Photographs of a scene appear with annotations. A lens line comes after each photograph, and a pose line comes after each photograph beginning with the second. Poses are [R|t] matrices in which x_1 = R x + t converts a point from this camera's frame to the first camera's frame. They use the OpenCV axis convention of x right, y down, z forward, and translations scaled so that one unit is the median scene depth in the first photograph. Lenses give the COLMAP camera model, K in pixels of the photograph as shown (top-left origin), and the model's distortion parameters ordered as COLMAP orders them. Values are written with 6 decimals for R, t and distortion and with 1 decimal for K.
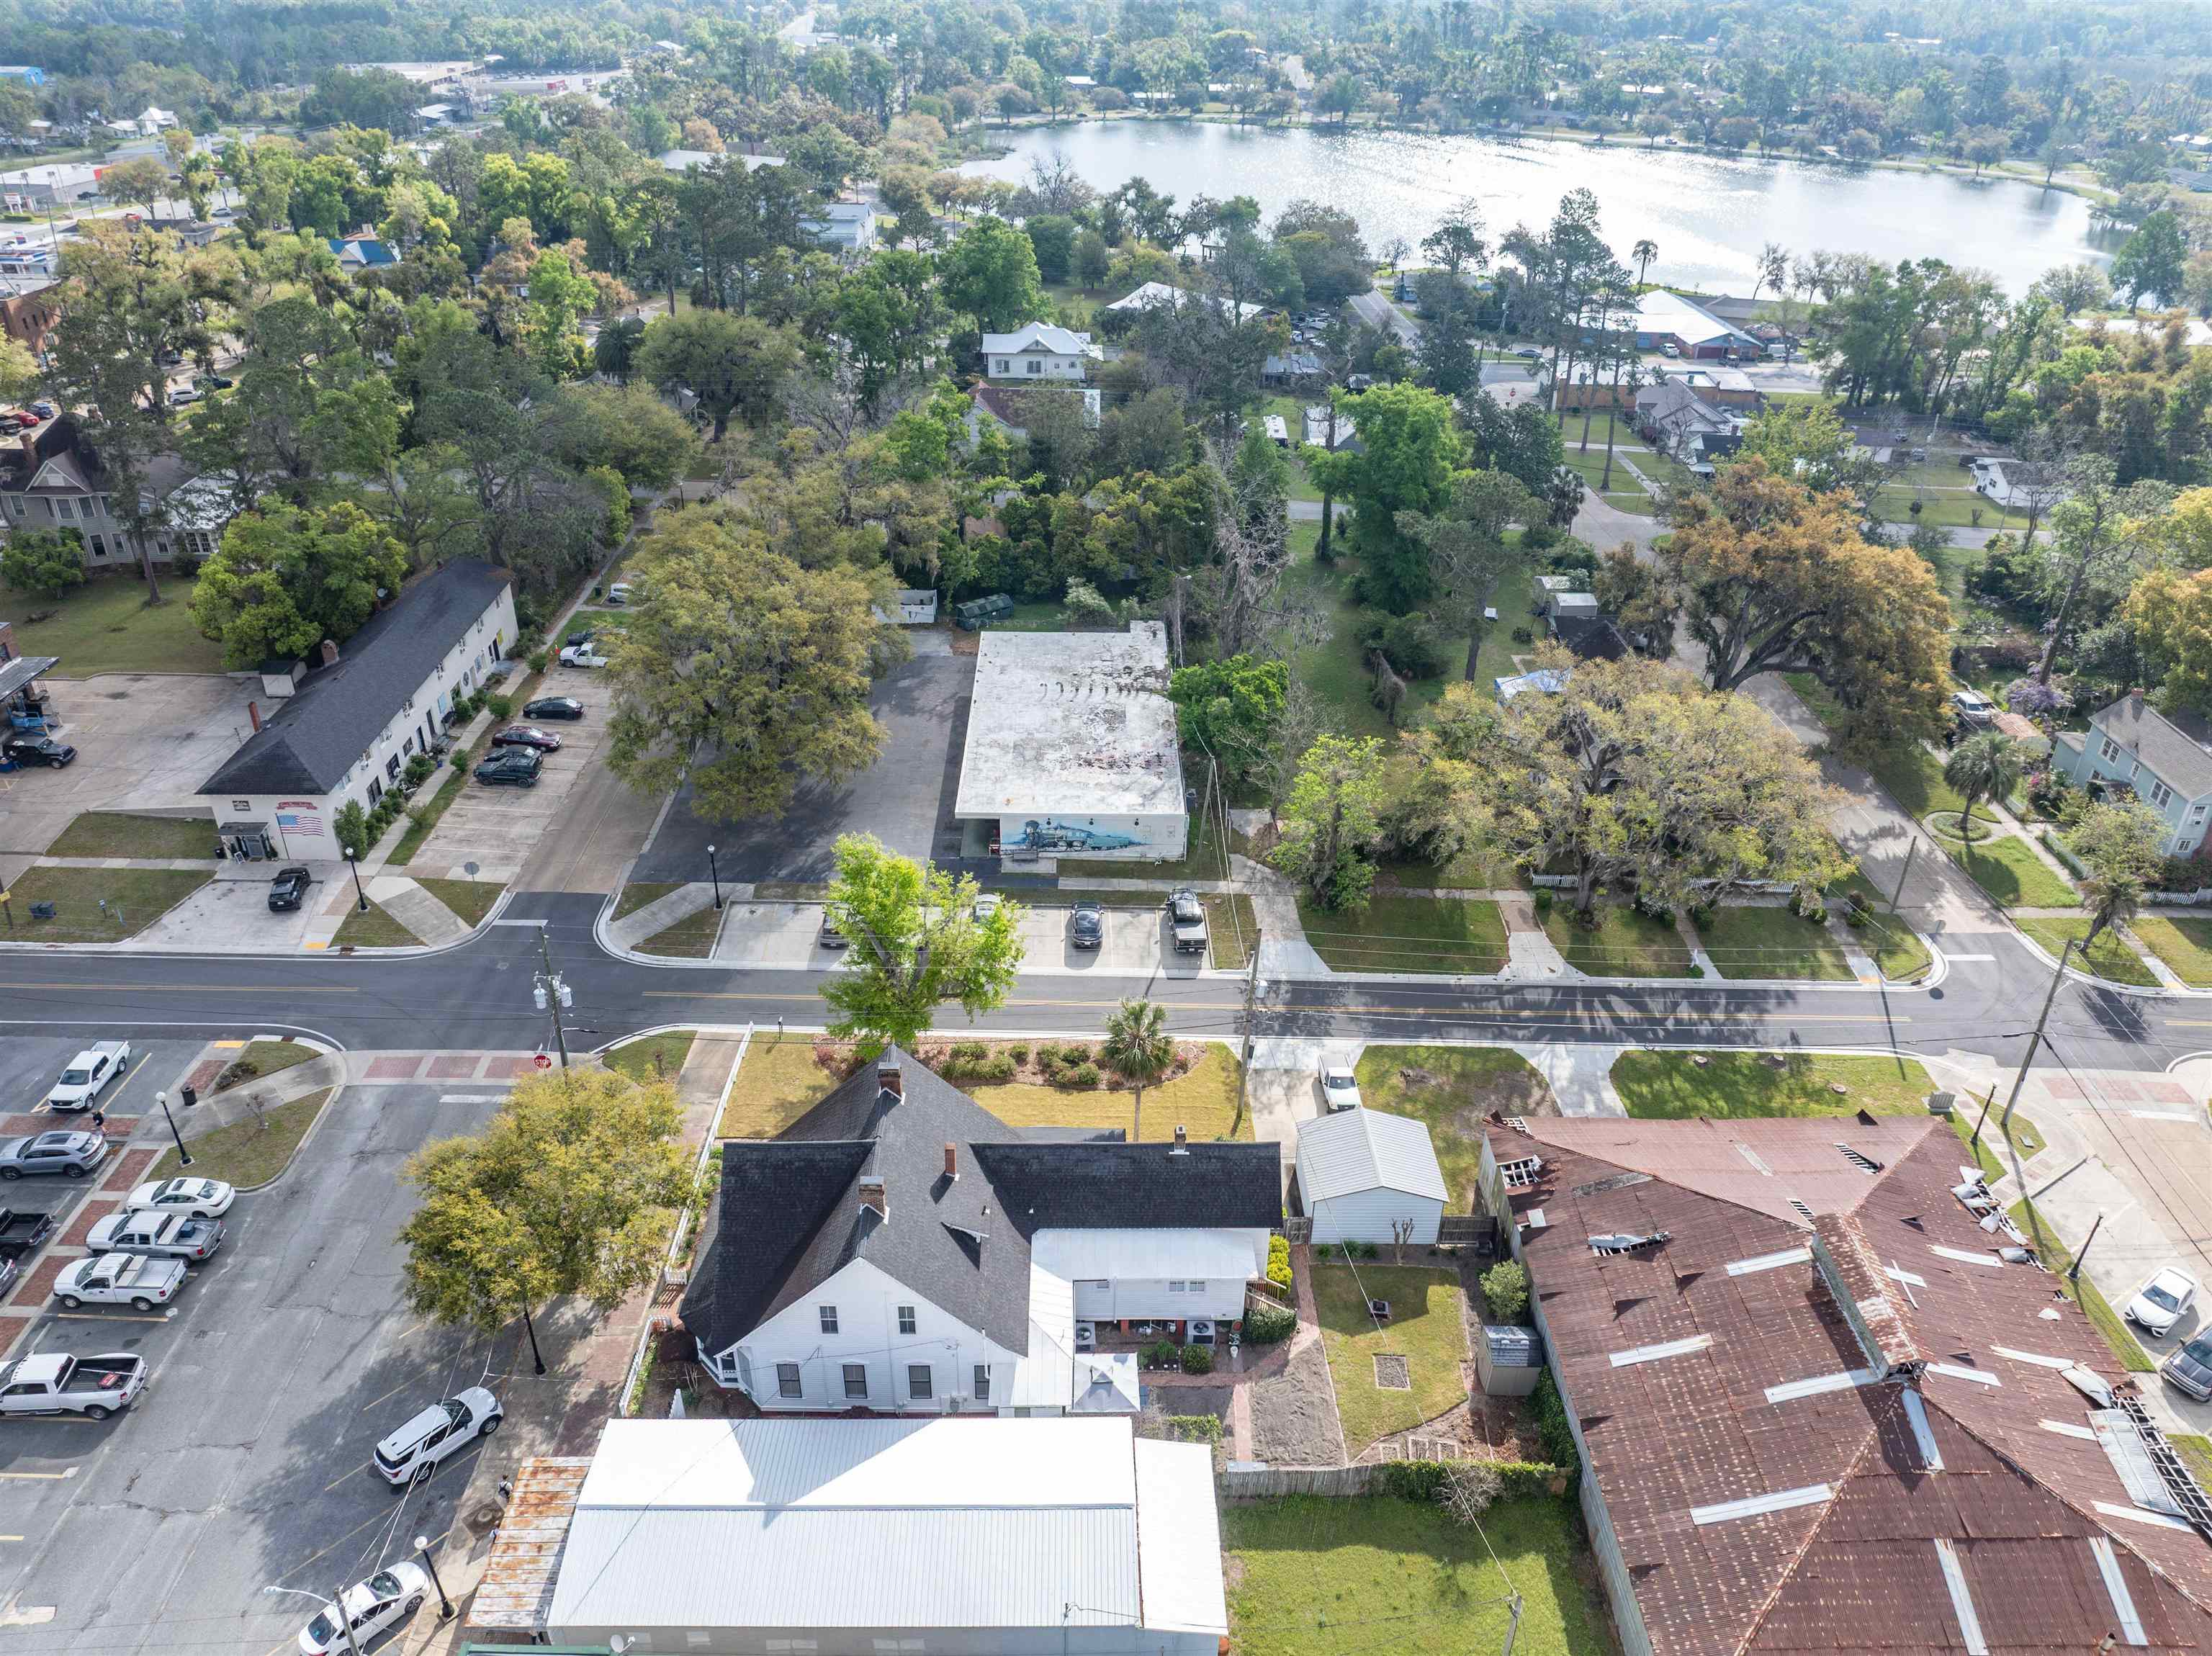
lens RADIAL K [[1552.8, 0, 1106.0], [0, 1552.8, 828.0], [0, 0, 1]] dist [-0.042361, 0.009610]
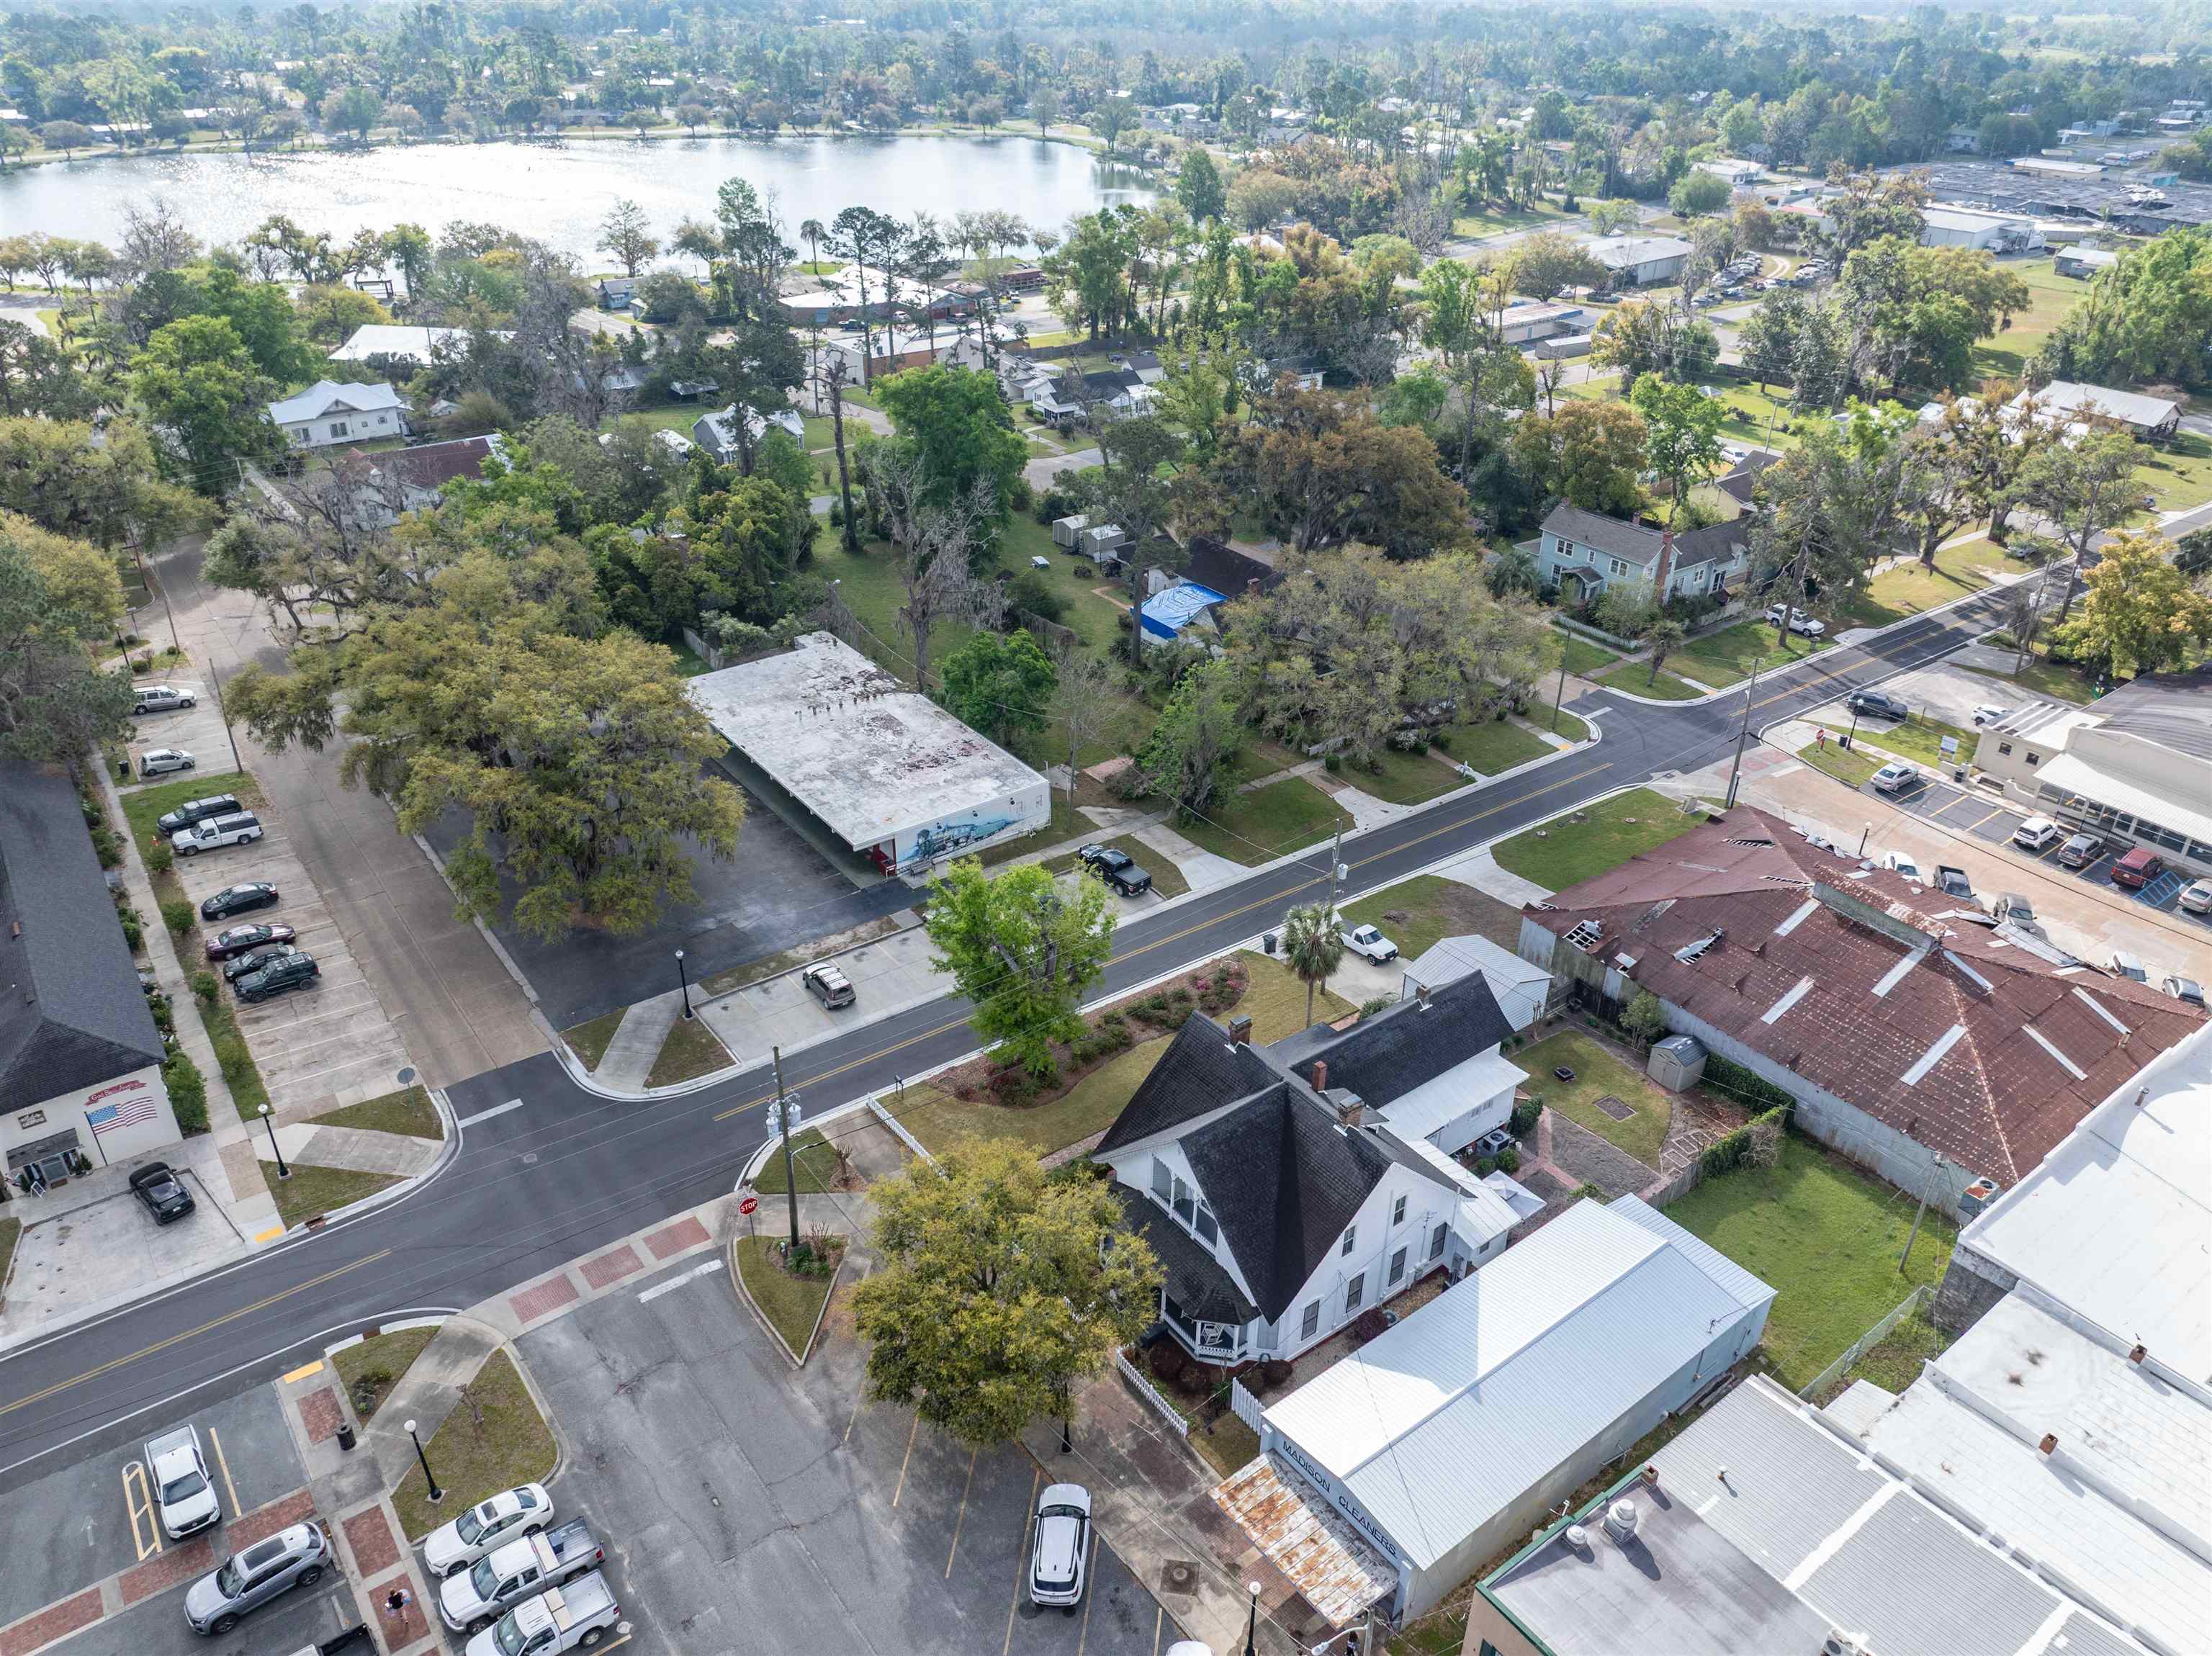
lens RADIAL K [[1564.2, 0, 1101.9], [0, 1564.2, 827.3], [0, 0, 1]] dist [-0.059513, 0.034986]
pose [[0.808771, -0.295827, 0.508307, -0.504167], [0.295695, 0.951639, 0.083358, -0.060852], [-0.508384, 0.082886, 0.857132, 0.091671]]
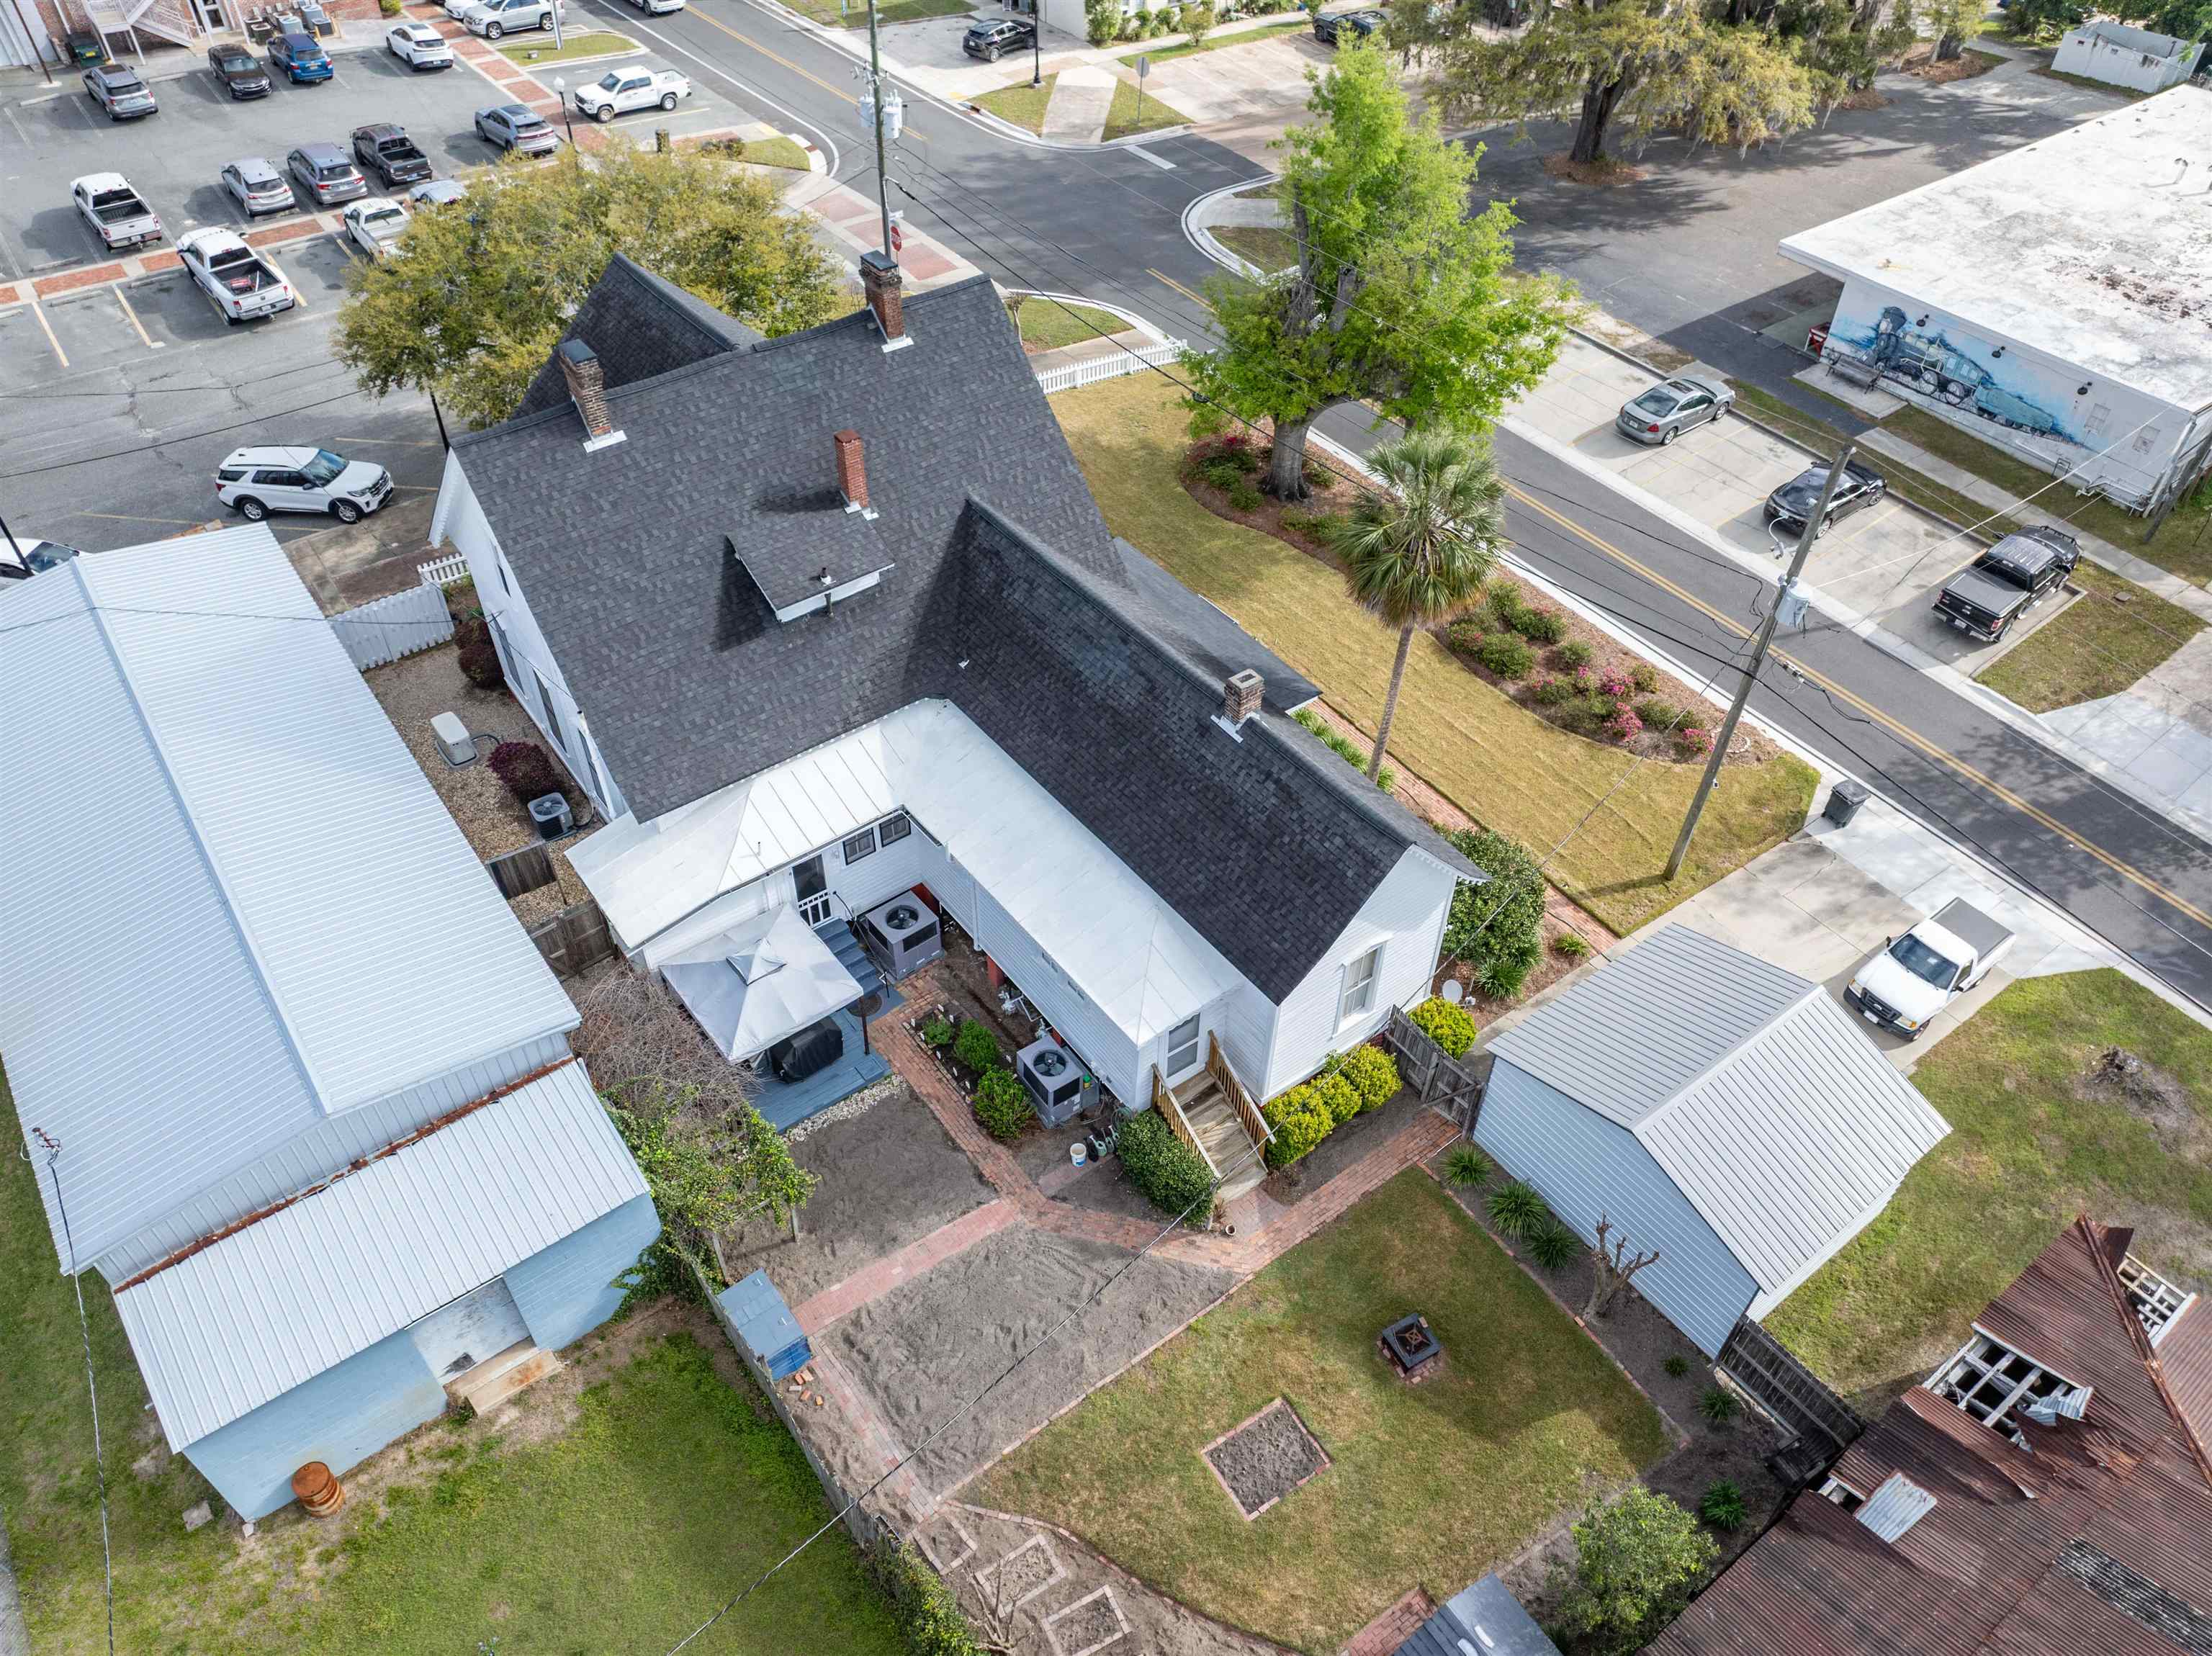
lens RADIAL K [[1552.8, 0, 1106.0], [0, 1552.8, 828.0], [0, 0, 1]] dist [-0.042361, 0.009610]
pose [[0.586159, 0.553204, -0.591931, 0.217494], [-0.407500, 0.832767, 0.374757, 0.062002], [0.700258, 0.021545, 0.713565, 0.487953]]
